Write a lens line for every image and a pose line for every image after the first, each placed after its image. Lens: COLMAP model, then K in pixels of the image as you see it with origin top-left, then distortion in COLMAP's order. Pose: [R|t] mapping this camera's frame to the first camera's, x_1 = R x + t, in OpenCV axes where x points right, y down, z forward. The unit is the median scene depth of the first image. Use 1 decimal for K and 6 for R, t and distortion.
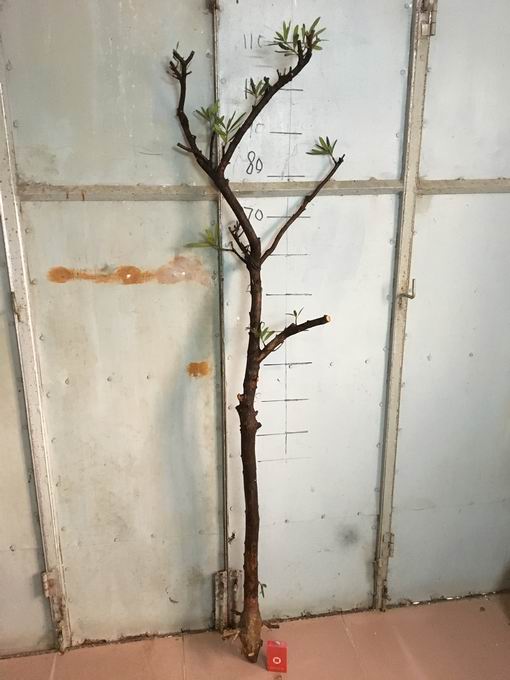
lens RADIAL K [[557.8, 0, 255.4], [0, 557.8, 329.2], [0, 0, 1]] dist [0.076825, -0.097493]
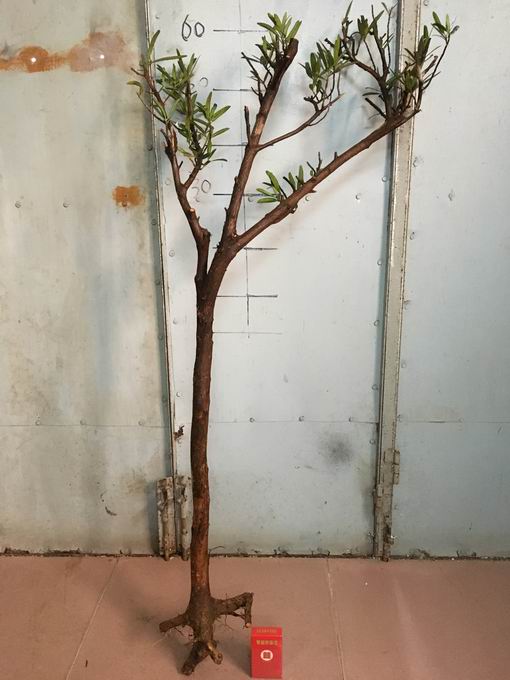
lens RADIAL K [[557.8, 0, 255.4], [0, 557.8, 329.2], [0, 0, 1]] dist [0.076825, -0.097493]
pose [[0.981992, 0.036835, -0.185297, 0.203747], [-0.043061, 0.998631, -0.029688, 0.249221], [0.183950, 0.037132, 0.982234, 0.258119]]
